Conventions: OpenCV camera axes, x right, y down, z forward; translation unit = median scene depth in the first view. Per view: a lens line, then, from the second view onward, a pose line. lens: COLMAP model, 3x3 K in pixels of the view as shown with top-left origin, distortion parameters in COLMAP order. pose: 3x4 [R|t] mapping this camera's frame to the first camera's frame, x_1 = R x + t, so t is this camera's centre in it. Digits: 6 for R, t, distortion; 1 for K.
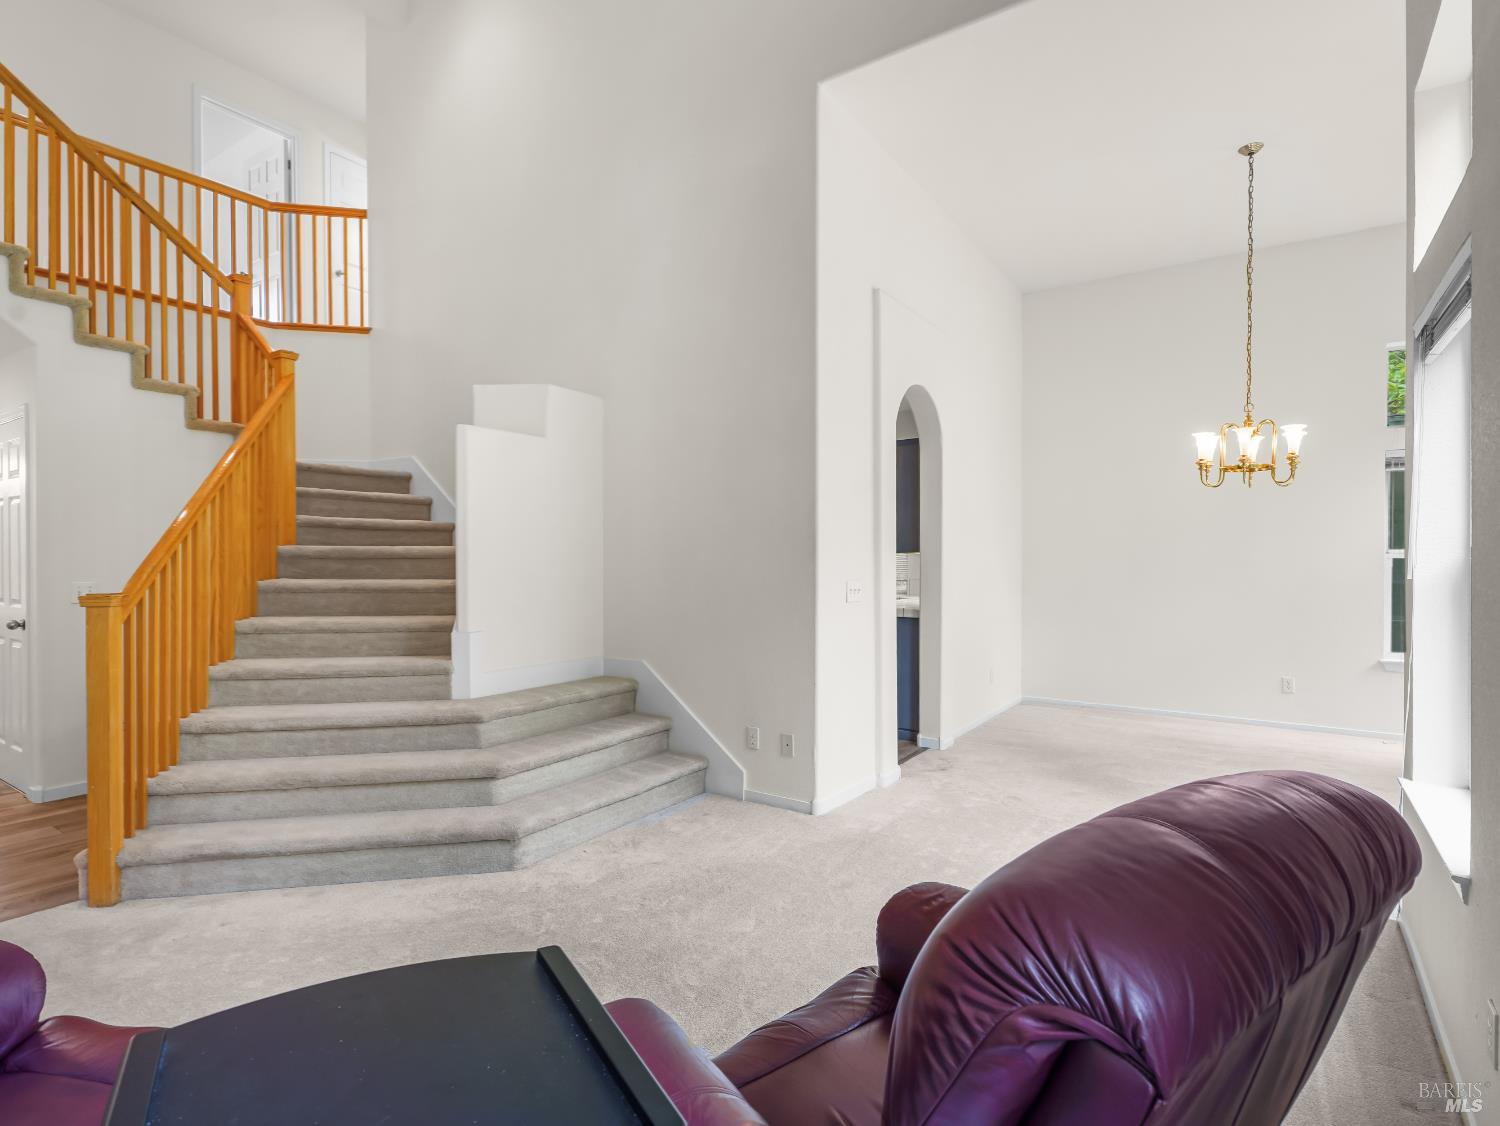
lens RADIAL K [[819.9, 0, 732.0], [0, 819.9, 558.7], [0, 0, 1]] dist [0.001371, 0.000203]
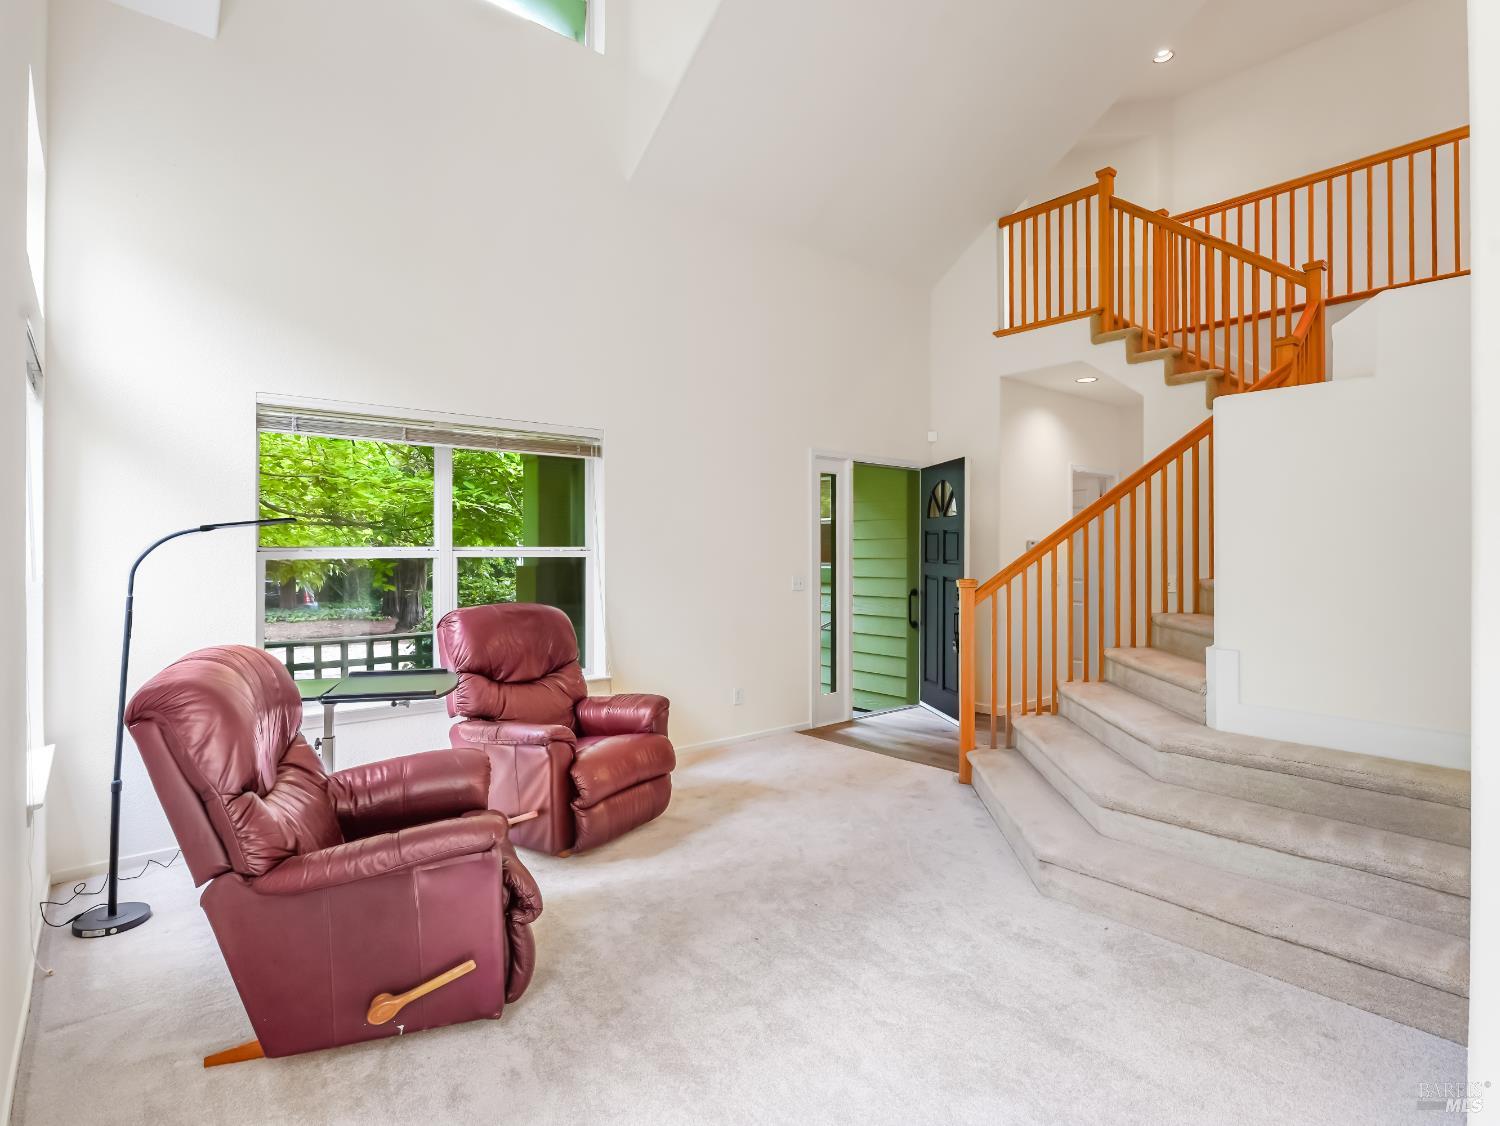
lens RADIAL K [[772.8, 0, 750.0], [0, 772.8, 554.9], [0, 0, 1]] dist [-0.017359, -0.000435]
pose [[-0.274609, 0.005273, -0.961541, 0.465468], [-0.008285, 0.999935, 0.007849, -0.004471], [0.961520, 0.010122, -0.274548, 0.648978]]
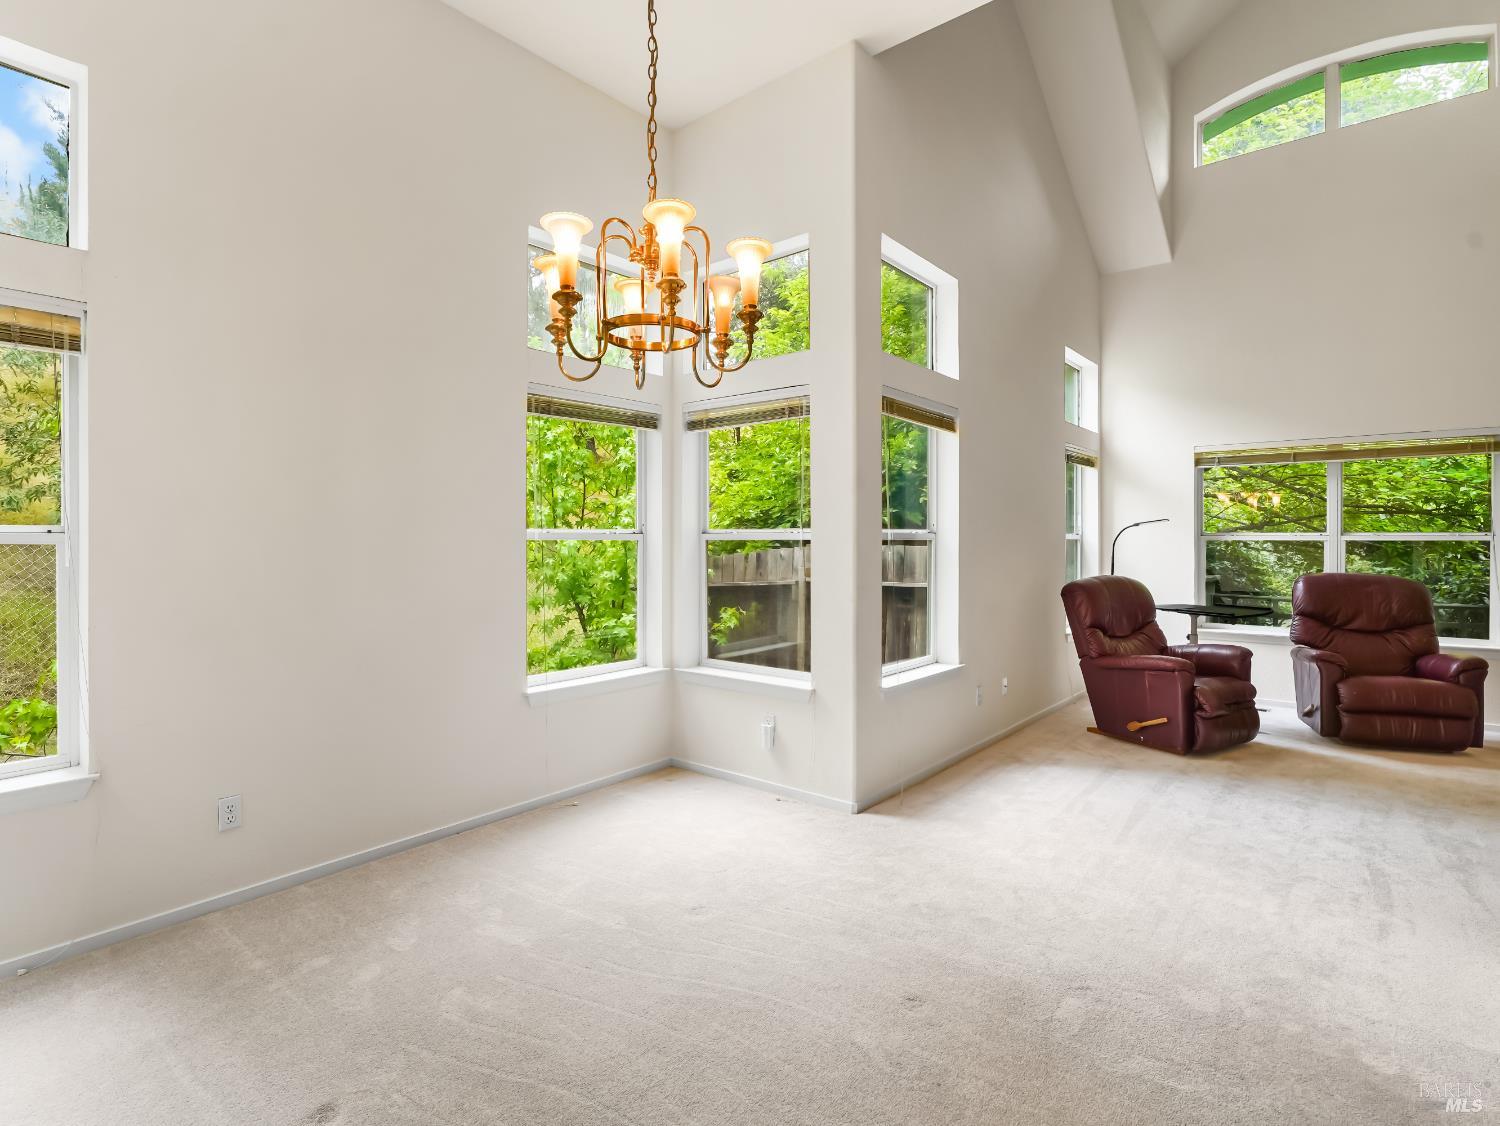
lens RADIAL K [[760.3, 0, 750.0], [0, 760.3, 563.0], [0, 0, 1]] dist [0.003558, 0.000720]
pose [[-0.996541, -0.002130, 0.083070, 0.541245], [0.001756, 0.998909, 0.046676, -0.013685], [-0.083079, 0.046661, -0.995450, 1.385356]]
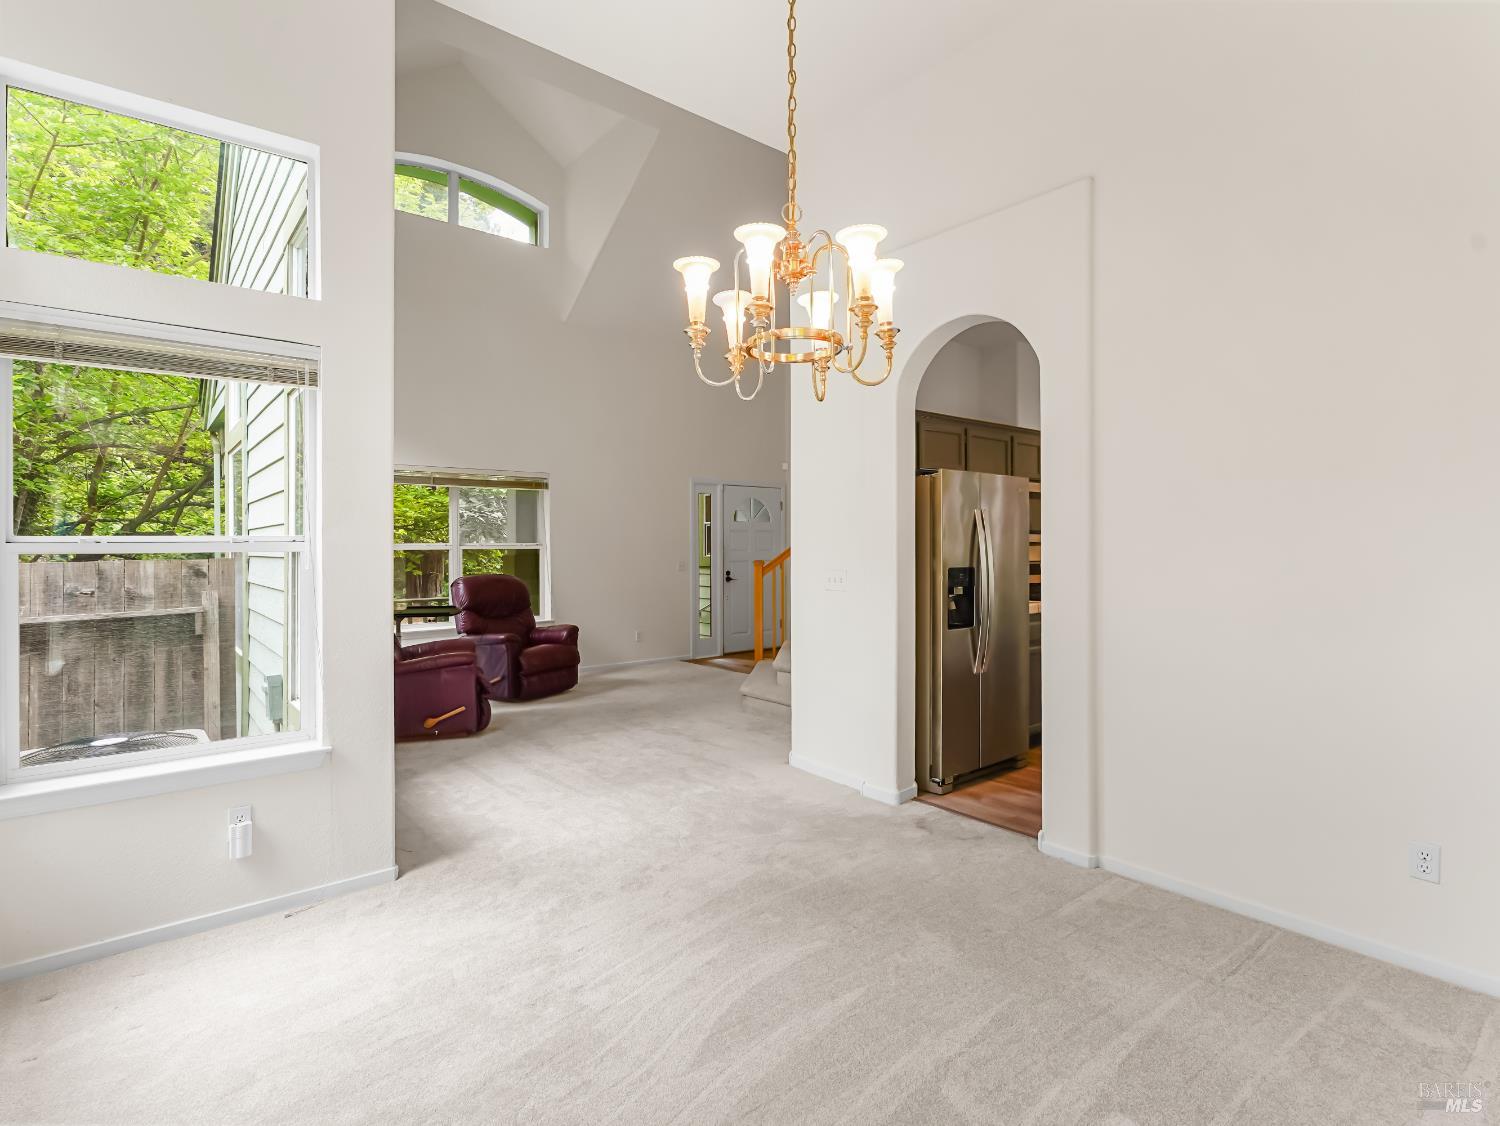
lens RADIAL K [[762.4, 0, 747.4], [0, 762.4, 551.3], [0, 0, 1]] dist [0.000966, 0.000015]
pose [[-0.291112, 0.008211, -0.956654, 1.019344], [-0.006184, 0.999926, 0.010465, -0.006474], [0.956669, 0.008963, -0.291039, 1.087869]]
